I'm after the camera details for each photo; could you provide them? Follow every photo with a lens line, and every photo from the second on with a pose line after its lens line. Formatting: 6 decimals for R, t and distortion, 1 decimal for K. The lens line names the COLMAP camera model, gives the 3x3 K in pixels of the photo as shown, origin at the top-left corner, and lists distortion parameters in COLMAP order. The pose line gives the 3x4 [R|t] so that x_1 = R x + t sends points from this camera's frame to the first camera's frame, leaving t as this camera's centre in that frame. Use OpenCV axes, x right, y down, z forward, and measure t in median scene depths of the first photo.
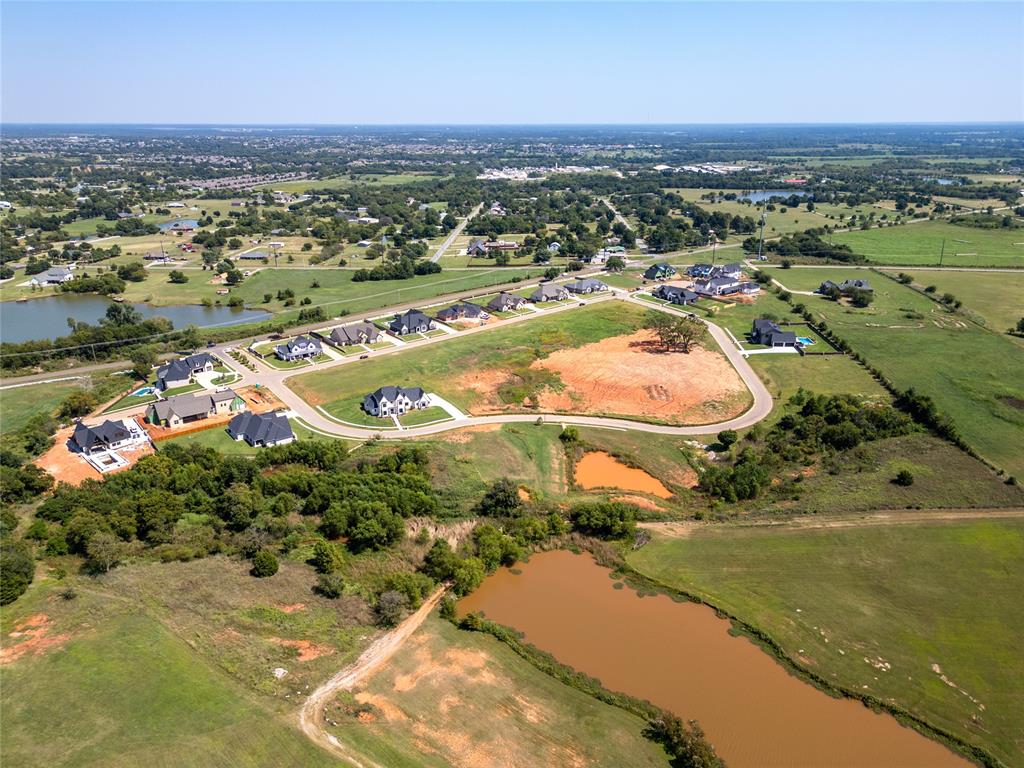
lens RADIAL K [[728.8, 0, 512.0], [0, 728.8, 384.0], [0, 0, 1]] dist [0.070031, -0.070608]
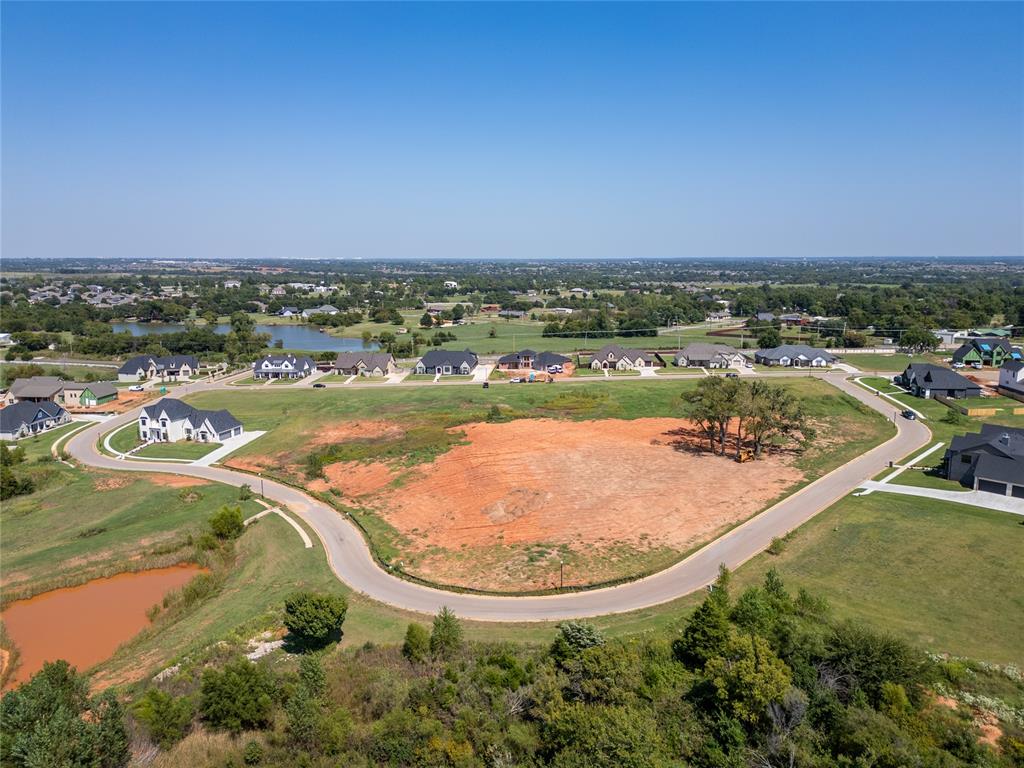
lens RADIAL K [[728.8, 0, 512.0], [0, 728.8, 384.0], [0, 0, 1]] dist [0.070031, -0.070608]
pose [[0.745423, 0.113420, -0.656871, 0.476607], [-0.223940, 0.970756, -0.086511, -0.020425], [0.627849, 0.211588, 0.749023, 0.638489]]
